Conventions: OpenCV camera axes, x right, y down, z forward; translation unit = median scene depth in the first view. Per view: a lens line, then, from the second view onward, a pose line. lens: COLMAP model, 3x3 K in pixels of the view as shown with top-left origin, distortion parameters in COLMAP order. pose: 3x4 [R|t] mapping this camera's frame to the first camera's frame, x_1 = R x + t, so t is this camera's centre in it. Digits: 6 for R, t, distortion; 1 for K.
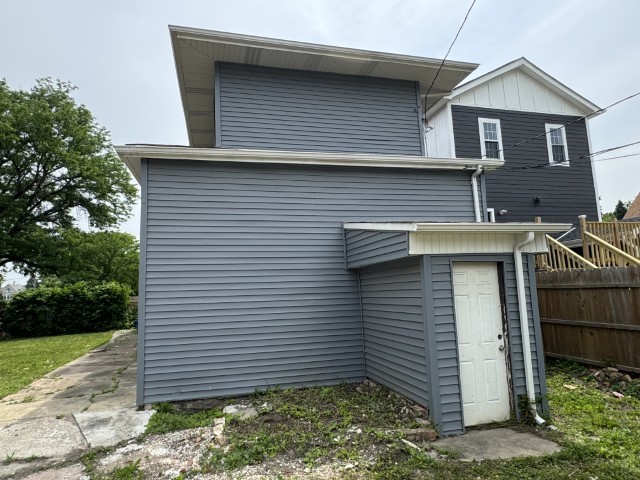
lens RADIAL K [[403.3, 0, 321.6], [0, 403.3, 238.6], [0, 0, 1]] dist [-0.004941, 0.001874]
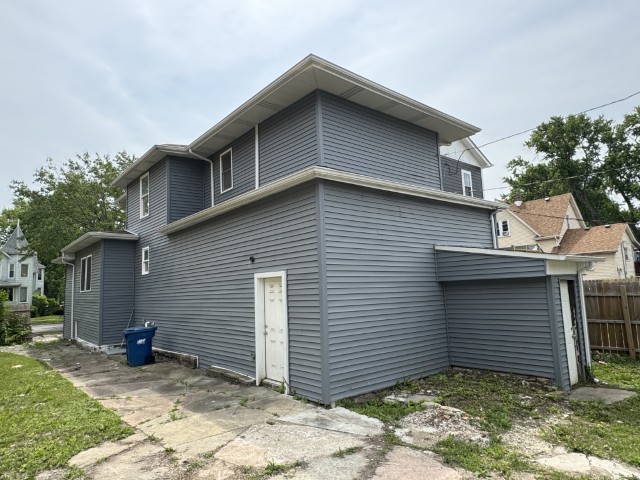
lens RADIAL K [[403.3, 0, 323.4], [0, 403.3, 239.0], [0, 0, 1]] dist [-0.004941, 0.001874]
pose [[0.906281, 0.057999, 0.418678, -0.930073], [-0.052892, 0.998316, -0.023804, -0.010760], [-0.419354, -0.000572, 0.907823, 0.002140]]
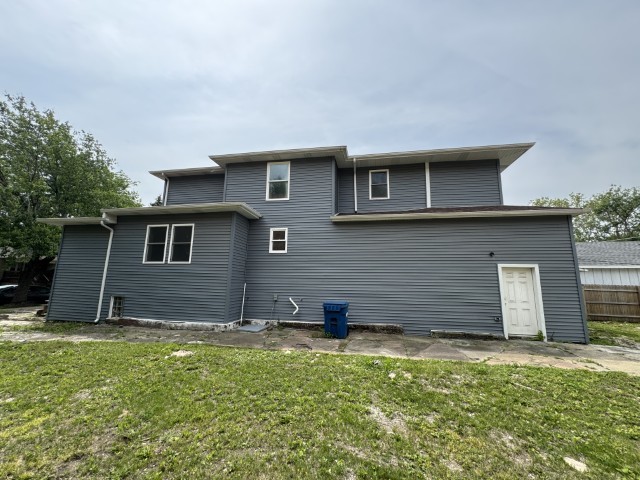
lens RADIAL K [[256.6, 0, 321.2], [0, 256.6, 240.4], [0, 0, 1]] dist [-0.003945, 0.000221]
pose [[0.435197, 0.194688, 0.879033, -2.151286], [-0.151663, 0.978241, -0.141574, 0.295532], [-0.887469, -0.071704, 0.455255, 1.582171]]
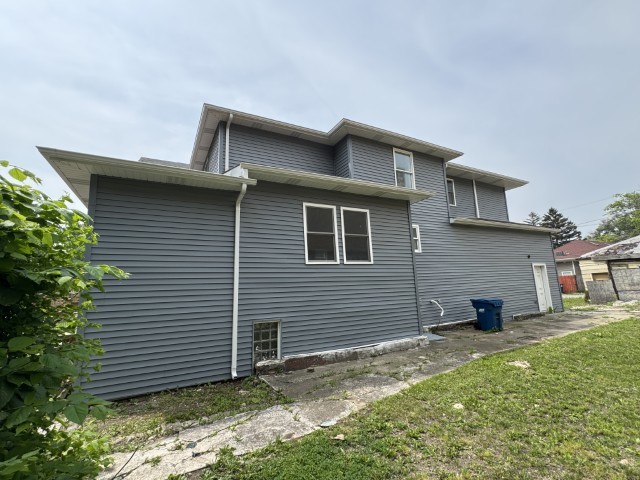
lens RADIAL K [[286.7, 0, 320.6], [0, 286.7, 239.1], [0, 0, 1]] dist [-0.004300, -0.000301]
pose [[-0.217238, 0.202230, 0.954940, -2.284264], [-0.078995, 0.971452, -0.223698, 0.513979], [-0.972917, -0.124031, -0.195061, 3.336458]]
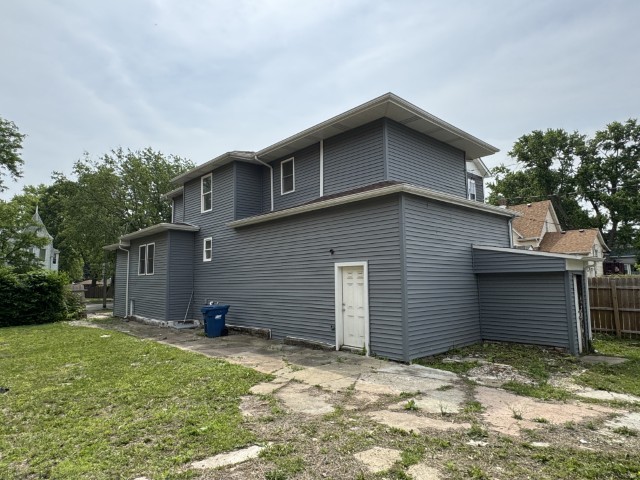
lens RADIAL K [[383.6, 0, 321.6], [0, 383.6, 238.7], [0, 0, 1]] dist [-0.005193, 0.002637]
pose [[0.886930, 0.079789, 0.454961, -1.375659], [-0.083562, 0.996432, -0.011849, 0.007029], [-0.454283, -0.027508, 0.890433, -0.094941]]
